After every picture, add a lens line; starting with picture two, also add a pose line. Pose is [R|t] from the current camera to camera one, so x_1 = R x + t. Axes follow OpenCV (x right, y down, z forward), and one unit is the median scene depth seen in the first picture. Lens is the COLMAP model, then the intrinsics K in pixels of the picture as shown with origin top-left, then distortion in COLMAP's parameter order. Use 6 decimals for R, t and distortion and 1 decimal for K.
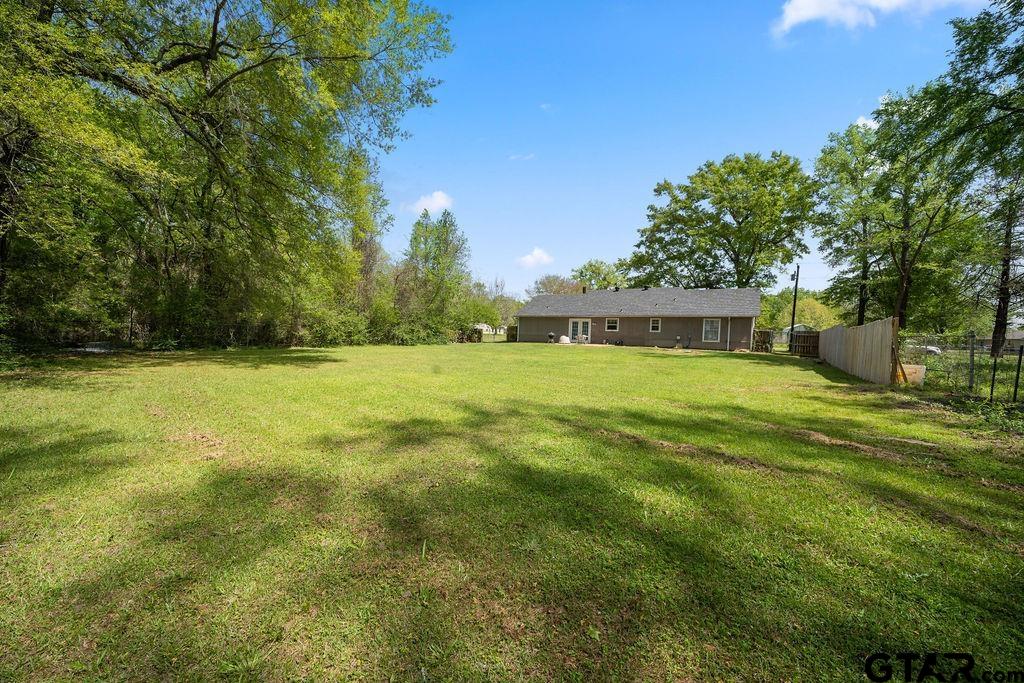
lens RADIAL K [[389.8, 0, 514.6], [0, 389.8, 357.6], [0, 0, 1]] dist [0.000671, 0.000021]
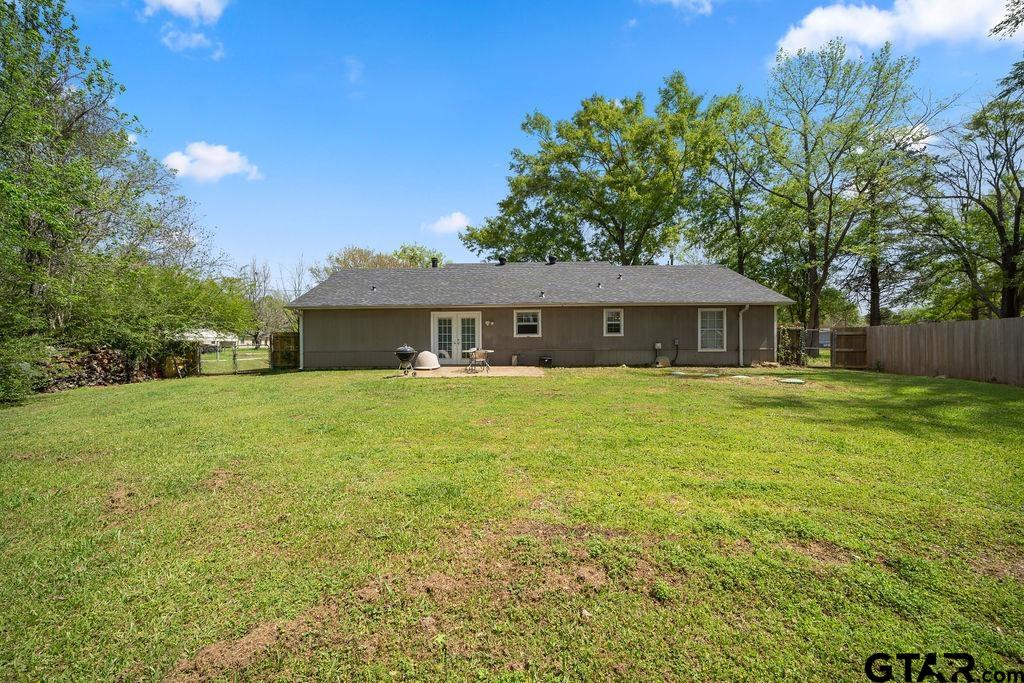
lens RADIAL K [[389.8, 0, 514.6], [0, 389.8, 357.6], [0, 0, 1]] dist [0.000671, 0.000021]
pose [[0.868630, -0.051231, 0.492806, 0.001429], [0.064503, 0.997868, -0.009960, -0.037639], [-0.491245, 0.040439, 0.870082, 0.569984]]
